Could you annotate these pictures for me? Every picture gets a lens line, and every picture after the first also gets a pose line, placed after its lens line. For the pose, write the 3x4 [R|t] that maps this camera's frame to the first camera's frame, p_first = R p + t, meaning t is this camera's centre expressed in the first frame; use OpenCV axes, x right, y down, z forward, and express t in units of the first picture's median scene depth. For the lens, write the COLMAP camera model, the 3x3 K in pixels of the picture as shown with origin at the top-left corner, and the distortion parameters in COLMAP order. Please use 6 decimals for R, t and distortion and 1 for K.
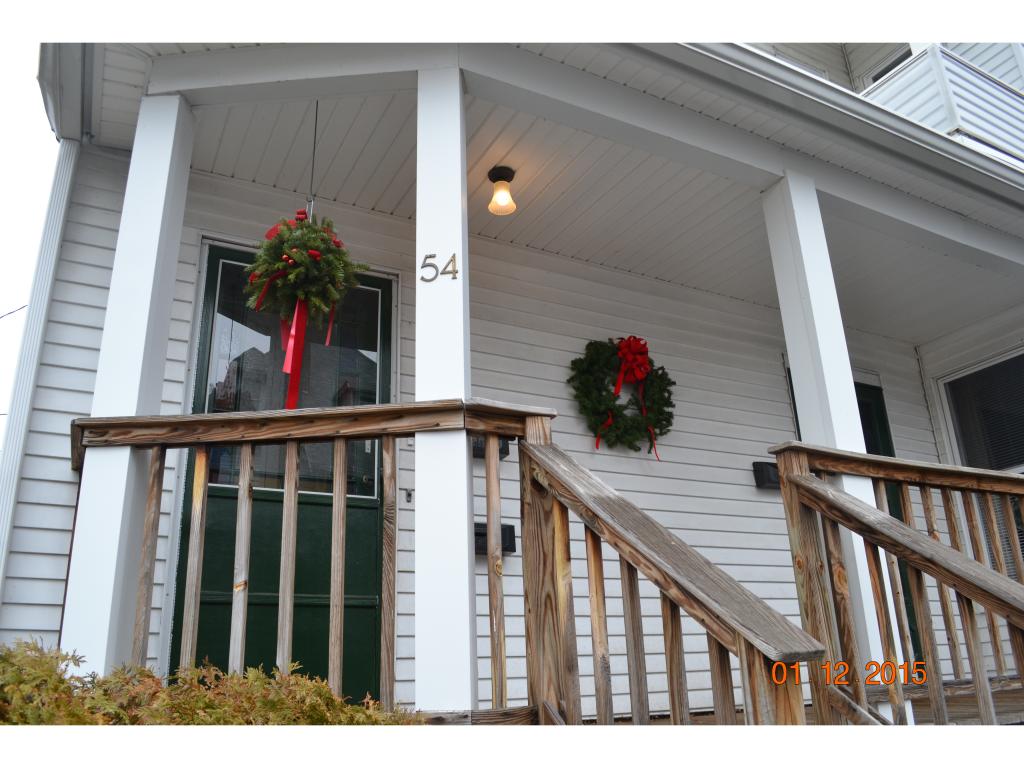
lens RADIAL K [[804.7, 0, 512.0], [0, 804.7, 384.0], [0, 0, 1]] dist [-0.000315, -0.000233]
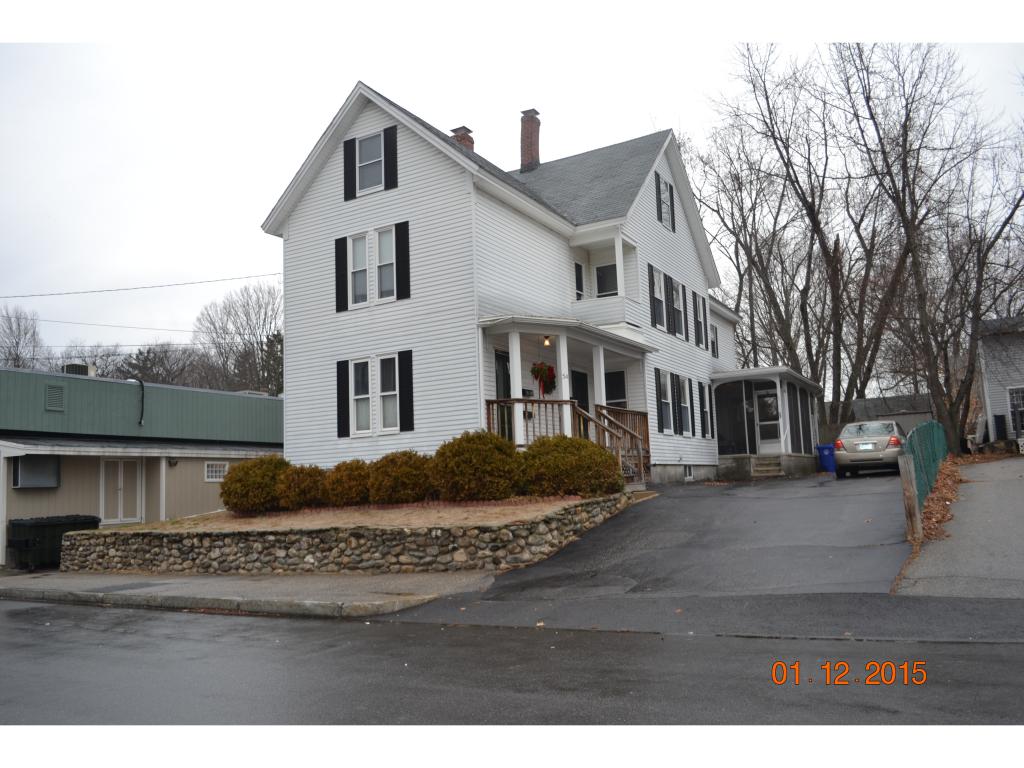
lens RADIAL K [[804.7, 0, 512.0], [0, 804.7, 384.0], [0, 0, 1]] dist [-0.000315, -0.000233]
pose [[0.839849, 0.073783, 0.537782, -2.877909], [-0.180956, 0.972104, 0.149227, -0.715729], [-0.511770, -0.222643, 0.829772, -3.022346]]
